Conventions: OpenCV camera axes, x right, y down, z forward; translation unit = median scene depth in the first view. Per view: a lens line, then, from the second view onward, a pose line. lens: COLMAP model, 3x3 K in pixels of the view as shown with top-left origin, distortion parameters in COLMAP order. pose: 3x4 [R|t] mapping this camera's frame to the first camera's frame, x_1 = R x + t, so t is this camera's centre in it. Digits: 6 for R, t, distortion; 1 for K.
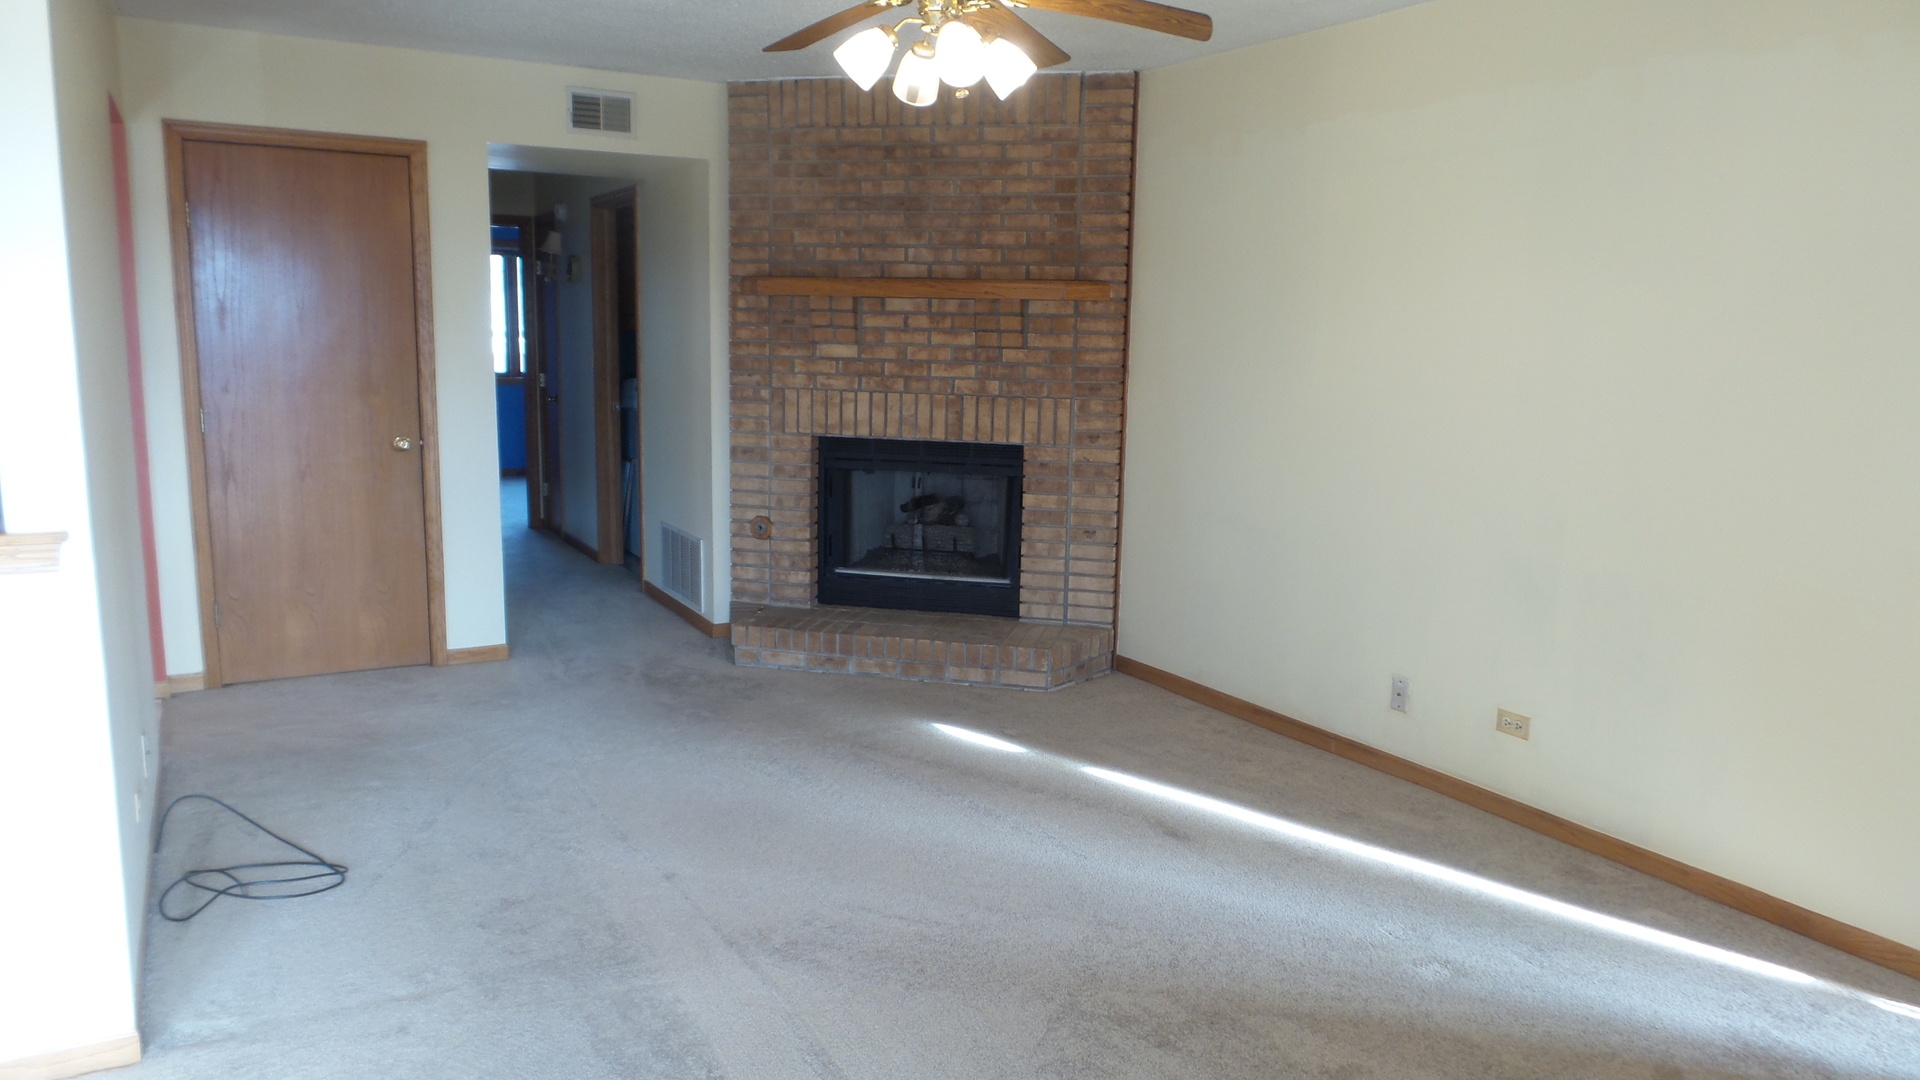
lens RADIAL K [[1328.8, 0, 953.8], [0, 1328.8, 541.5], [0, 0, 1]] dist [-0.006801, 0.002663]
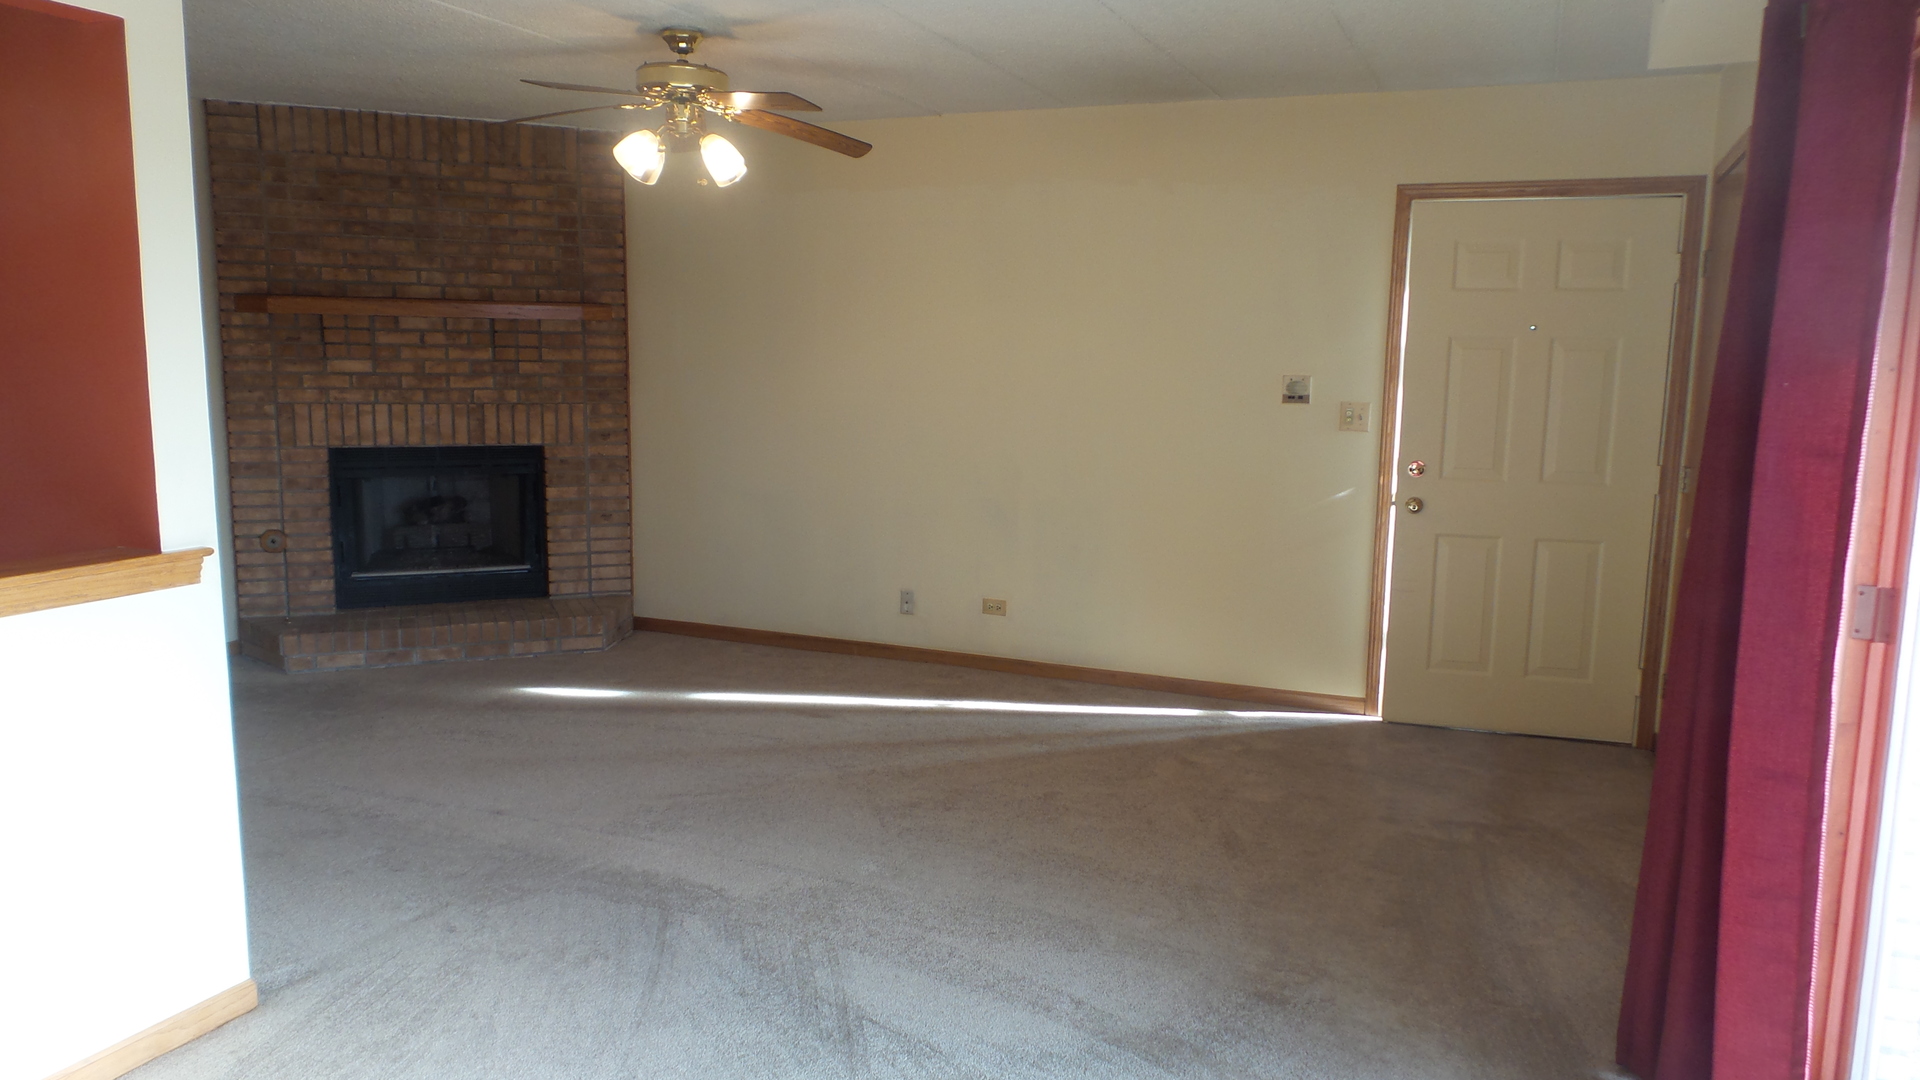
lens RADIAL K [[1328.8, 0, 970.0], [0, 1328.8, 539.3], [0, 0, 1]] dist [-0.006801, 0.002663]
pose [[0.792558, -0.096732, 0.602076, -0.353478], [0.095151, 0.994862, 0.034583, 0.003801], [-0.602328, 0.029879, 0.797690, -0.135988]]
